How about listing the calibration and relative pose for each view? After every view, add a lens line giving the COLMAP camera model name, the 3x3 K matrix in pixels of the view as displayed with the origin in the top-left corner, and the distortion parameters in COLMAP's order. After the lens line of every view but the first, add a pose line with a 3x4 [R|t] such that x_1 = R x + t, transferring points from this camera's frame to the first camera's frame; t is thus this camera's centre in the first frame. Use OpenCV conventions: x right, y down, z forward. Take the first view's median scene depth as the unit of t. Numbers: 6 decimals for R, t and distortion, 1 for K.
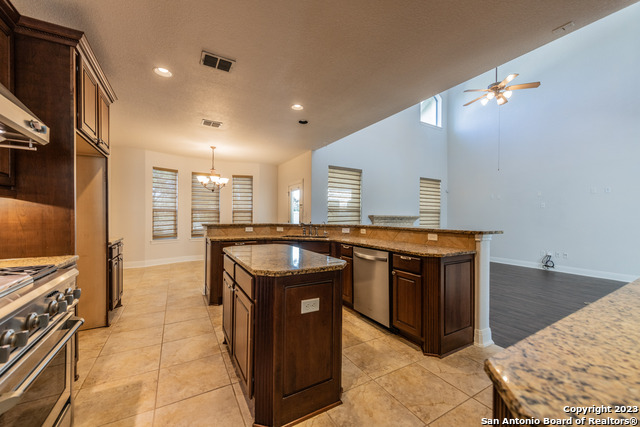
lens RADIAL K [[247.3, 0, 320.0], [0, 247.3, 213.5], [0, 0, 1]] dist [0.000895, -0.000182]
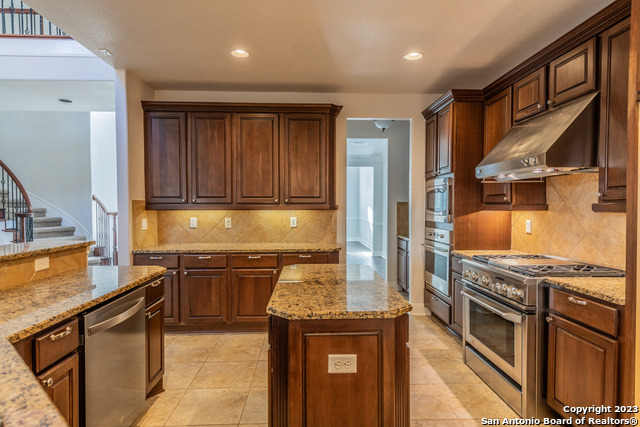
lens RADIAL K [[365.7, 0, 320.1], [0, 365.7, 210.4], [0, 0, 1]] dist [0.012479, -0.000722]
pose [[-0.878668, -0.015844, 0.477171, -0.481011], [-0.015522, 0.999869, 0.004618, -0.035865], [-0.477181, -0.003349, -0.878799, 1.465255]]
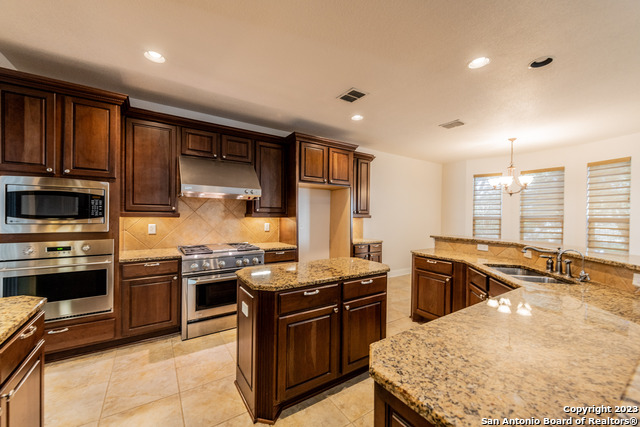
lens RADIAL K [[251.3, 0, 320.8], [0, 251.3, 215.5], [0, 0, 1]] dist [0.001917, 0.000062]
pose [[0.060115, -0.005558, -0.998176, 0.668705], [-0.001059, 0.999984, -0.005632, -0.041085], [0.998191, 0.001396, 0.060108, 0.718536]]
